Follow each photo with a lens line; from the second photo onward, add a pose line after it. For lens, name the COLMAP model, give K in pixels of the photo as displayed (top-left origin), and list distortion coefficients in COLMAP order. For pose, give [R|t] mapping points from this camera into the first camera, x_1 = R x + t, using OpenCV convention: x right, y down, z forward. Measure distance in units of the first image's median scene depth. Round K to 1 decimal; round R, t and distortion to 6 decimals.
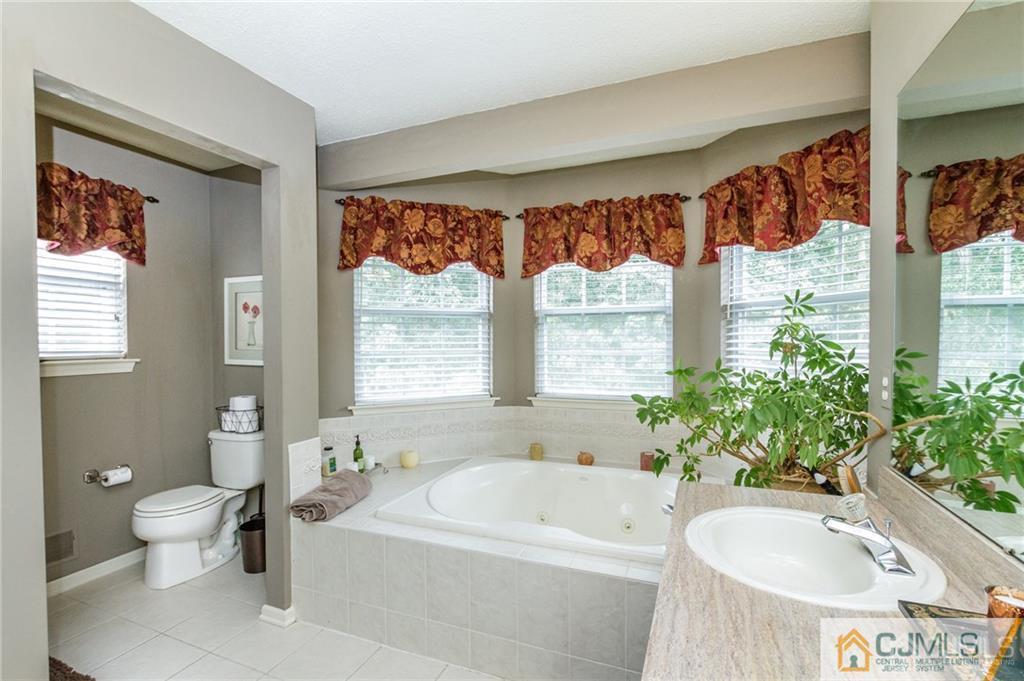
lens RADIAL K [[472.1, 0, 508.6], [0, 472.1, 344.0], [0, 0, 1]] dist [-0.015618, 0.000243]
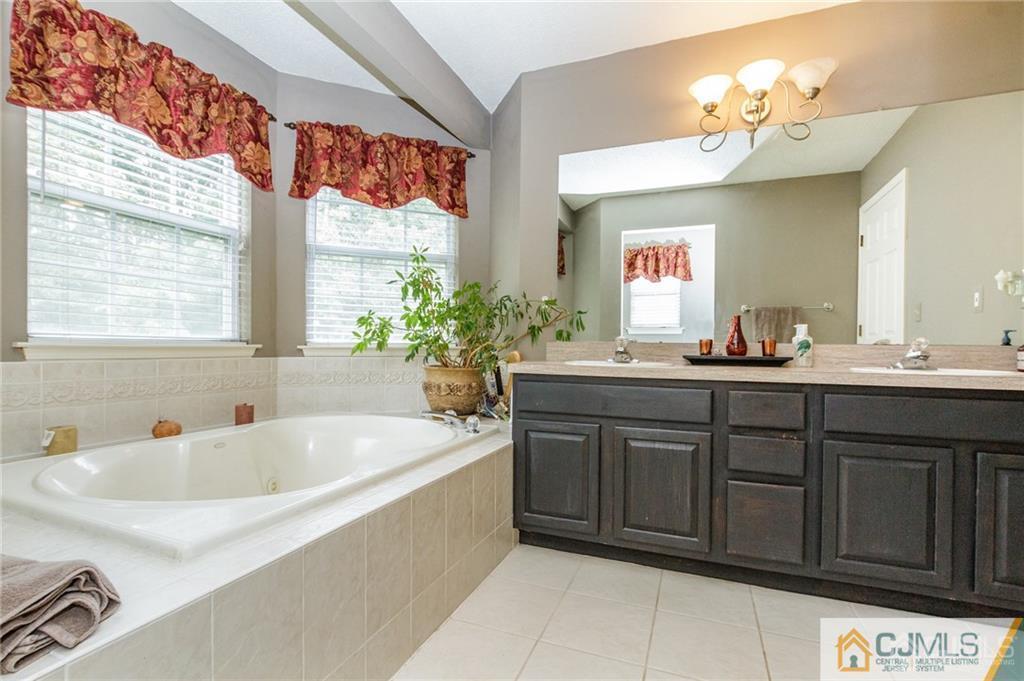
lens RADIAL K [[472.1, 0, 511.5], [0, 472.1, 349.4], [0, 0, 1]] dist [-0.015618, 0.000243]
pose [[-0.021026, 0.003184, 0.999774, -0.510949], [0.000467, 0.999995, -0.003175, 0.134413], [-0.999779, 0.000400, -0.021027, 0.531096]]
